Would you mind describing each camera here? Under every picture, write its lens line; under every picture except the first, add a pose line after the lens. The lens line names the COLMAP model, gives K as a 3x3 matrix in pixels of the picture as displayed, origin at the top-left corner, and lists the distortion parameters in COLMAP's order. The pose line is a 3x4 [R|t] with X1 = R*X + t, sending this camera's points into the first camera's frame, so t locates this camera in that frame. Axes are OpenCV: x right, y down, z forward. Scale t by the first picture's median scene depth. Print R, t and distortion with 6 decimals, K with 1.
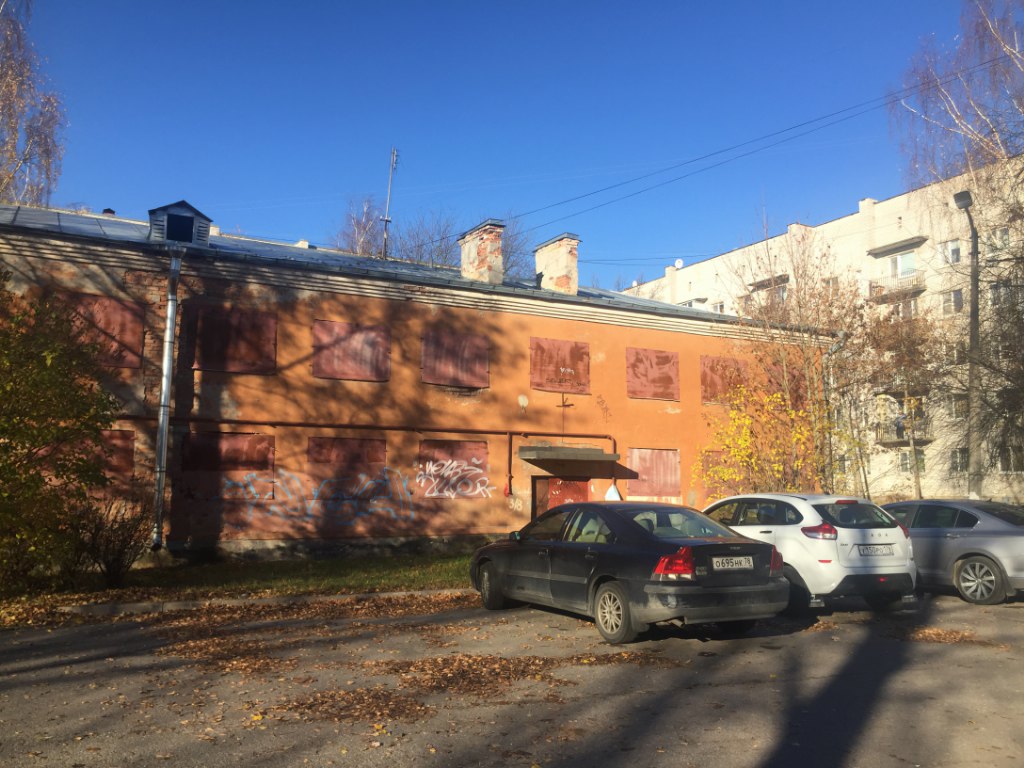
lens RADIAL K [[878.0, 0, 513.2], [0, 878.0, 390.2], [0, 0, 1]] dist [0.074276, -0.101255]
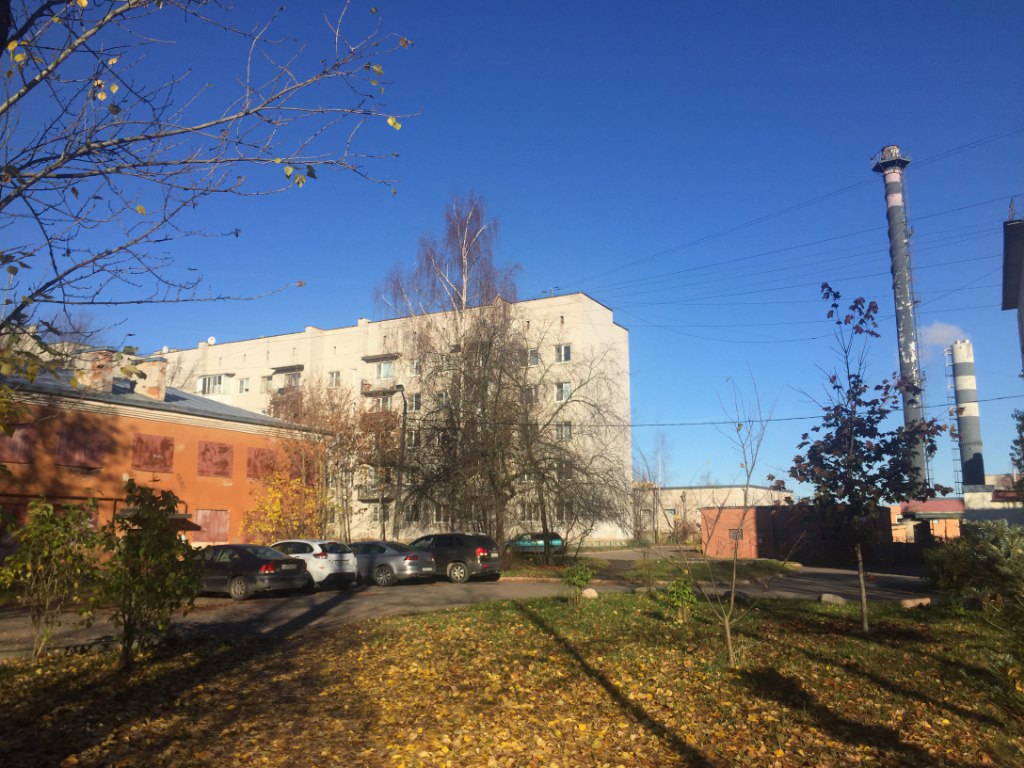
lens RADIAL K [[878.0, 0, 517.1], [0, 878.0, 380.2], [0, 0, 1]] dist [0.074276, -0.101255]
pose [[0.848315, 0.086291, 0.522413, -0.253483], [-0.054560, 0.995625, -0.075859, -0.082438], [-0.526674, 0.035849, 0.849311, -0.683104]]
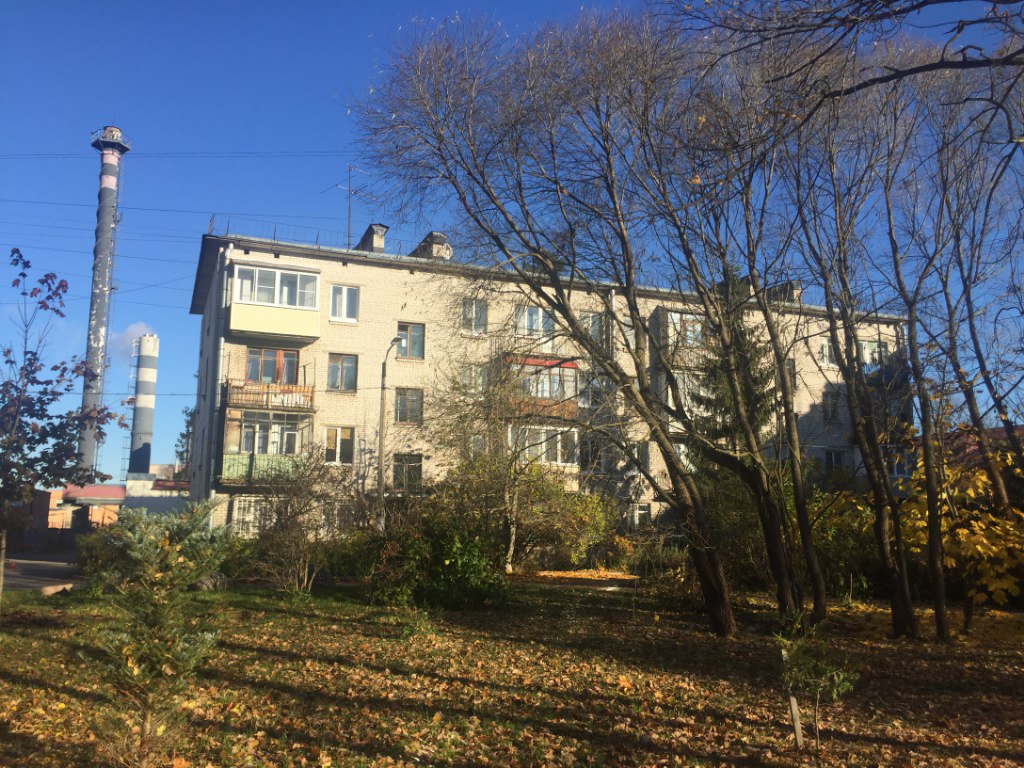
lens RADIAL K [[878.0, 0, 506.9], [0, 878.0, 383.0], [0, 0, 1]] dist [0.074276, -0.101255]
pose [[0.145080, 0.157069, 0.976873, -0.320468], [-0.125462, 0.982270, -0.139303, -0.111395], [-0.981433, -0.102351, 0.162214, -0.846337]]
